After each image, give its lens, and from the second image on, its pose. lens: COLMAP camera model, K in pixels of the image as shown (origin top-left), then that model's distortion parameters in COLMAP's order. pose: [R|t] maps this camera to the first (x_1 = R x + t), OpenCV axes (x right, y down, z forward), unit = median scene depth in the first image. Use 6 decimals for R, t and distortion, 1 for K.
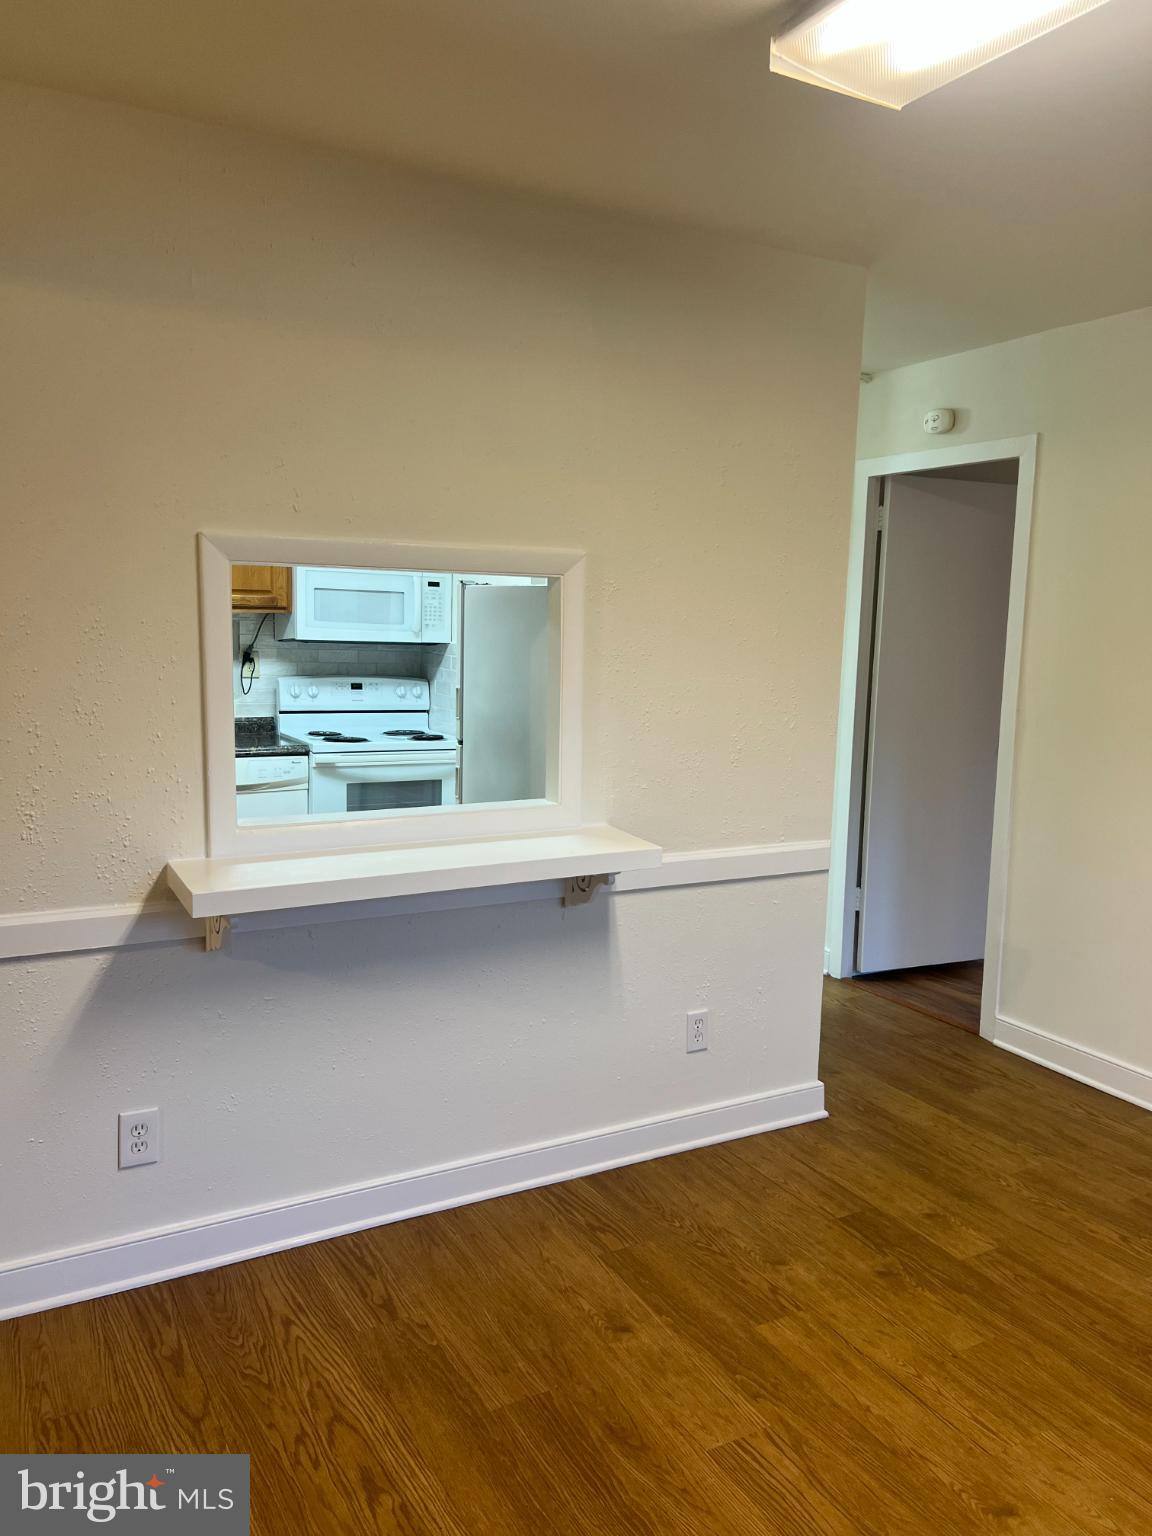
lens RADIAL K [[1161.8, 0, 570.7], [0, 1161.8, 768.5], [0, 0, 1]] dist [0.031161, -0.025531]
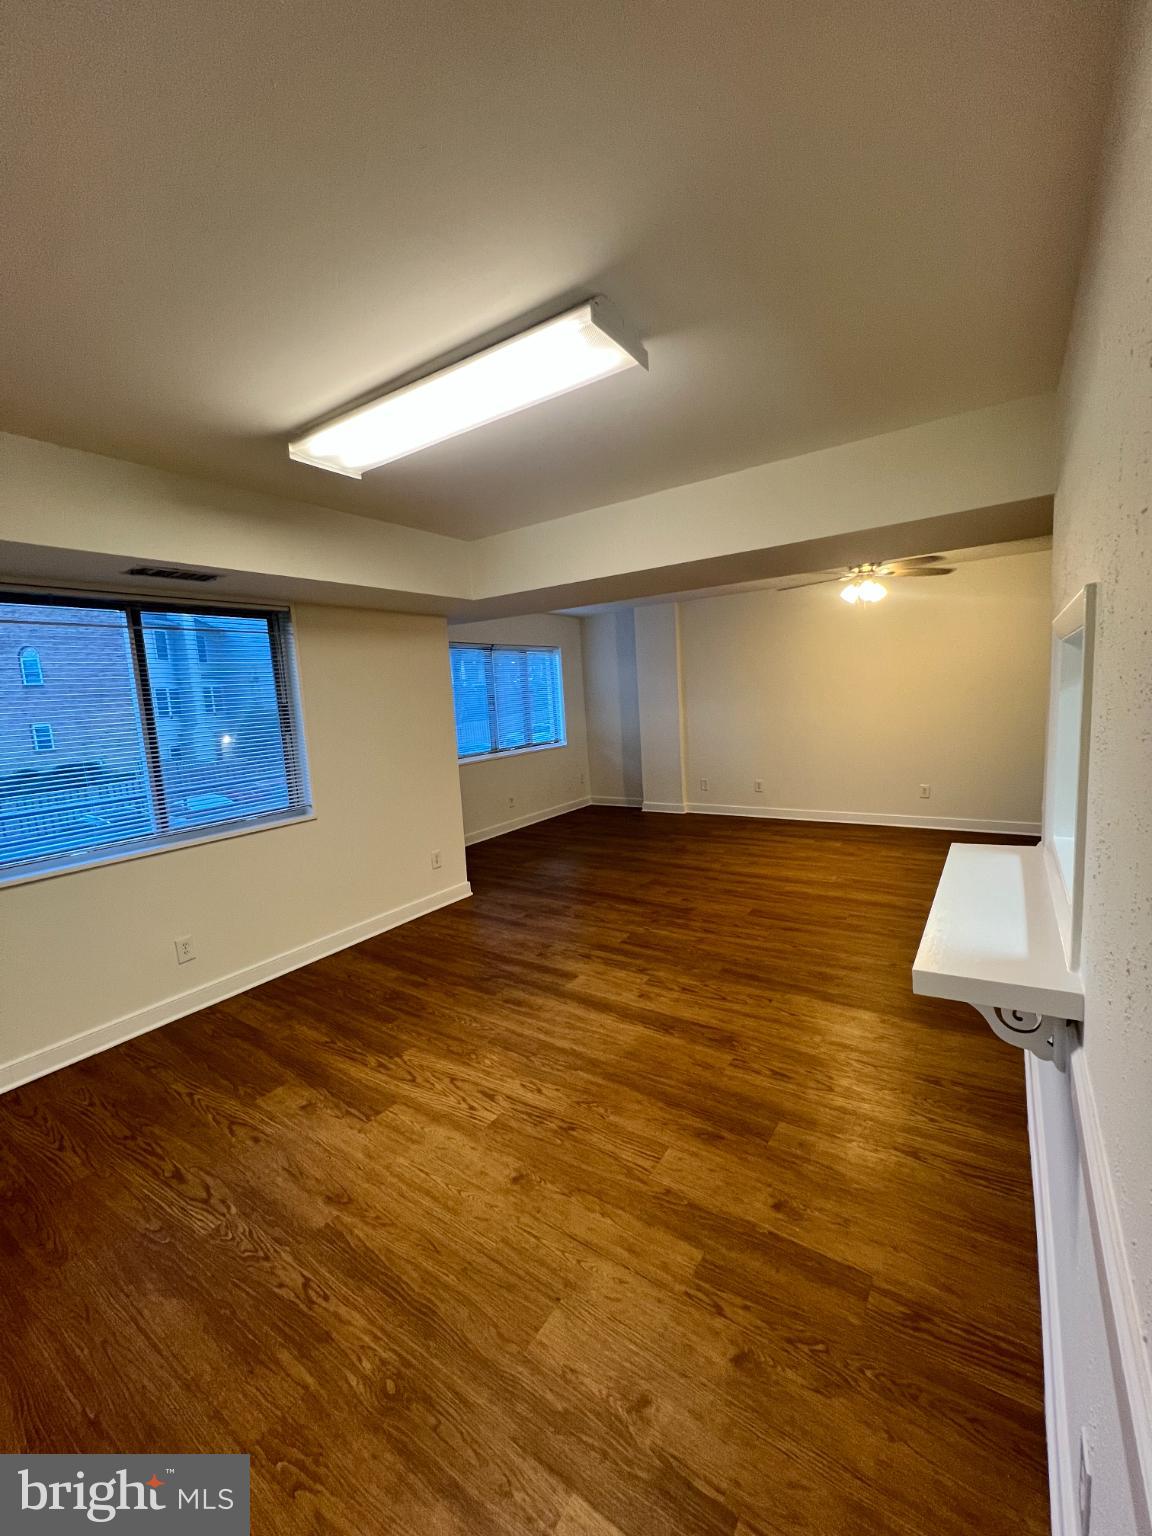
lens RADIAL K [[620.2, 0, 576.0], [0, 620.2, 768.0], [0, 0, 1]] dist [-0.000156, -0.000024]
pose [[-0.895941, 0.079673, -0.436969, 0.530469], [-0.022557, 0.974350, 0.223904, -0.181133], [0.443600, 0.210462, -0.871163, 1.404117]]
